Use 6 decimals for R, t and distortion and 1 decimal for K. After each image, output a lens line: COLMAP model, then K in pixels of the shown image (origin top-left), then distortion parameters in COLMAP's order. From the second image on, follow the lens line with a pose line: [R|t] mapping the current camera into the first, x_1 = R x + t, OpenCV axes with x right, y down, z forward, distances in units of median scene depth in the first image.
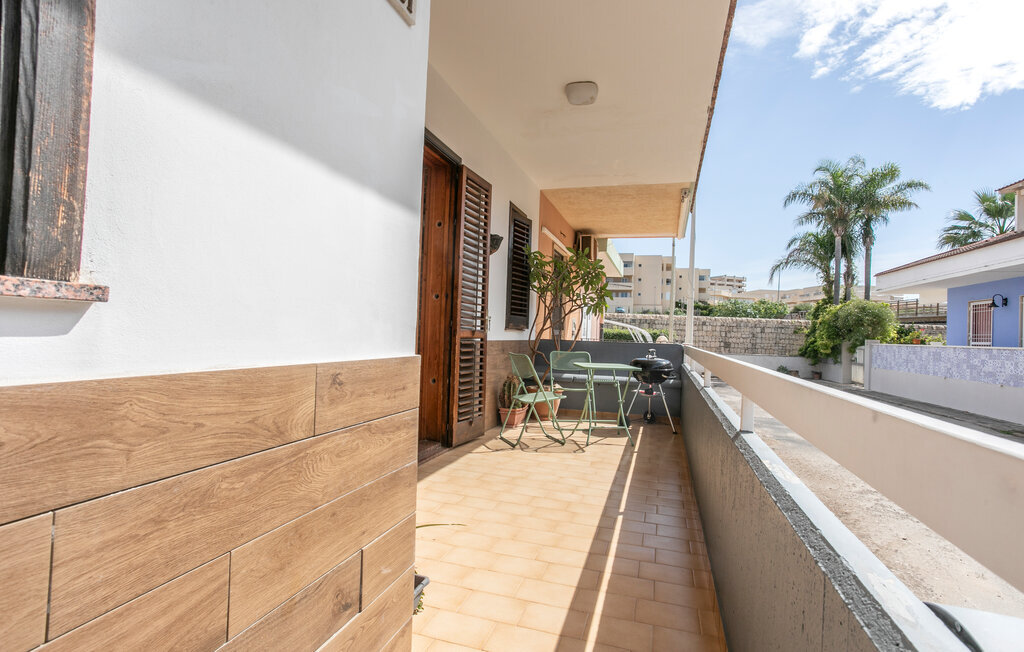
lens RADIAL K [[494.3, 0, 512.3], [0, 494.3, 322.2], [0, 0, 1]] dist [-0.055970, 0.035594]
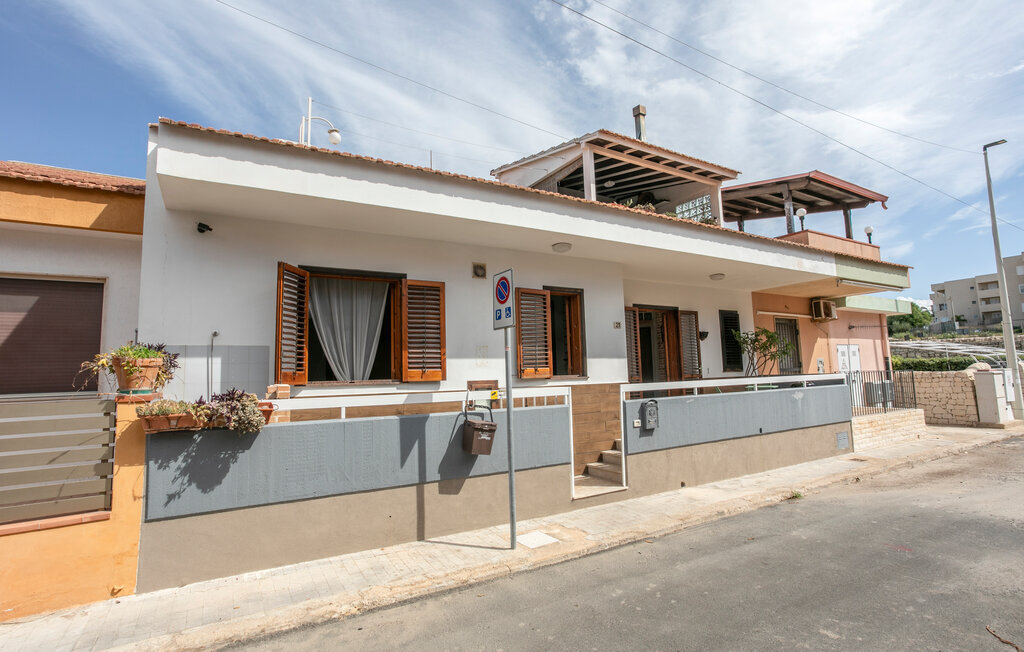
lens RADIAL K [[494.3, 0, 512.3], [0, 494.3, 322.2], [0, 0, 1]] dist [-0.055970, 0.035594]
pose [[0.736399, -0.147535, -0.660265, 0.809405], [0.078197, 0.987953, -0.133542, 0.012409], [0.672013, 0.046709, 0.739065, -1.255607]]
